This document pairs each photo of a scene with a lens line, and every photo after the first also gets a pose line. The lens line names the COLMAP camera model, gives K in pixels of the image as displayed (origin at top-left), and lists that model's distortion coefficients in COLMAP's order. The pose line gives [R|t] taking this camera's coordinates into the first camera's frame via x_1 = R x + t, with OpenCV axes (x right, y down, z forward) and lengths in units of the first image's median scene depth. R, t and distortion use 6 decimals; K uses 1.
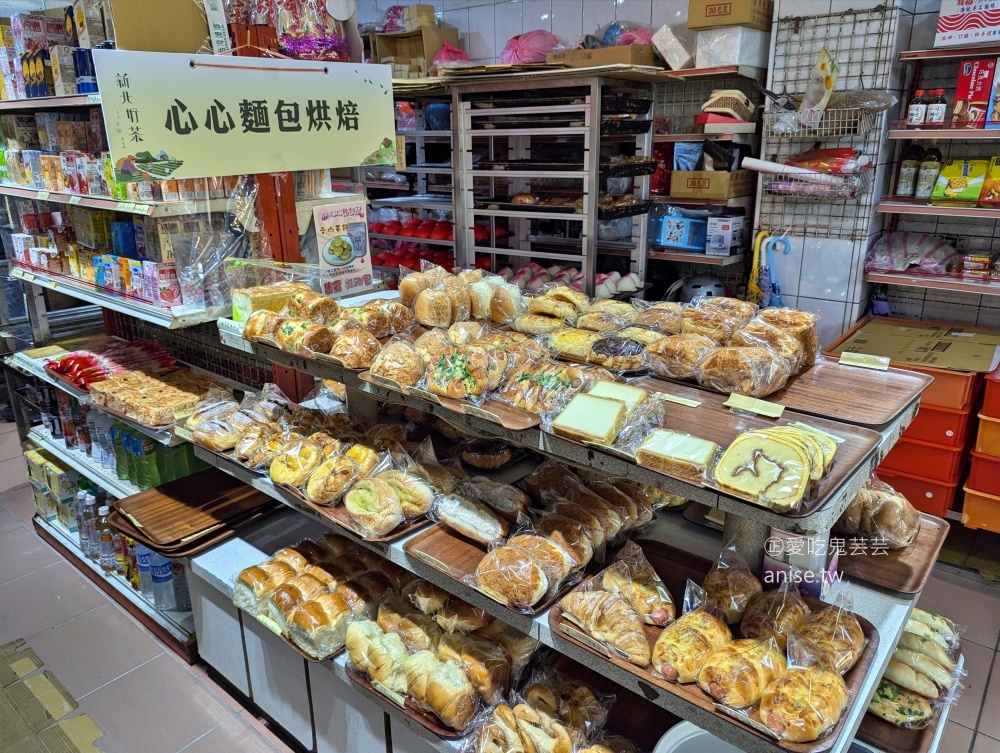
lens RADIAL K [[709.3, 0, 498.7], [0, 709.3, 373.6], [0, 0, 1]] dist [0.013214, -0.001488]
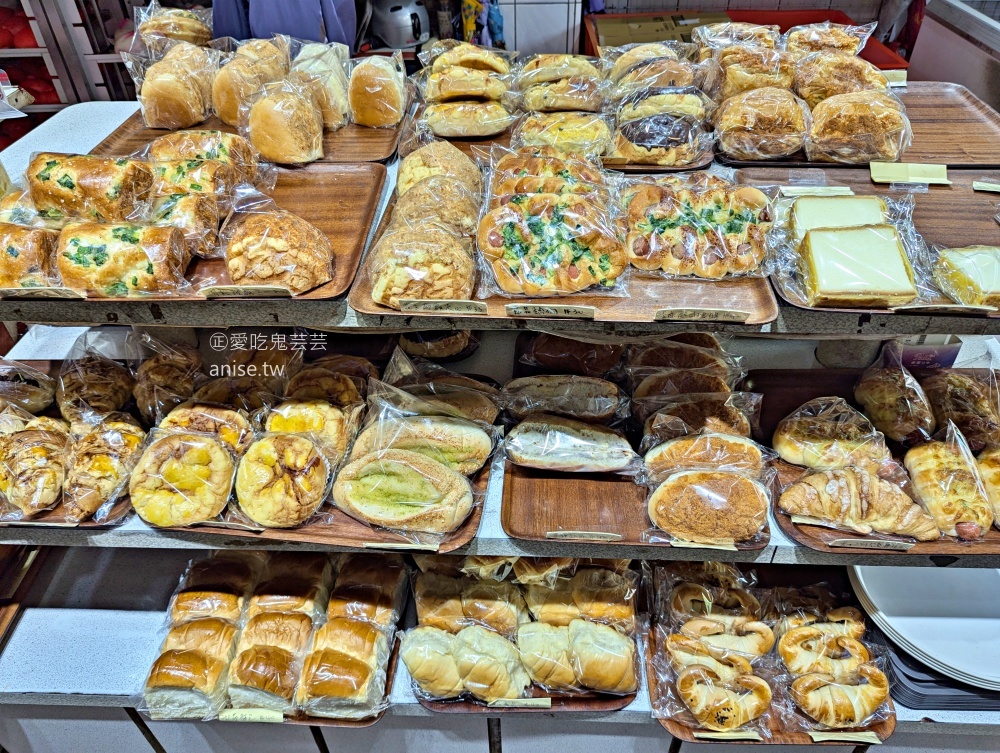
lens RADIAL K [[709.3, 0, 501.6], [0, 709.3, 374.7], [0, 0, 1]] dist [0.013214, -0.001488]
pose [[0.787622, -0.396980, 0.471230, -0.349628], [0.203060, 0.889298, 0.409776, -0.133653], [-0.581737, -0.227061, 0.781042, 0.488383]]
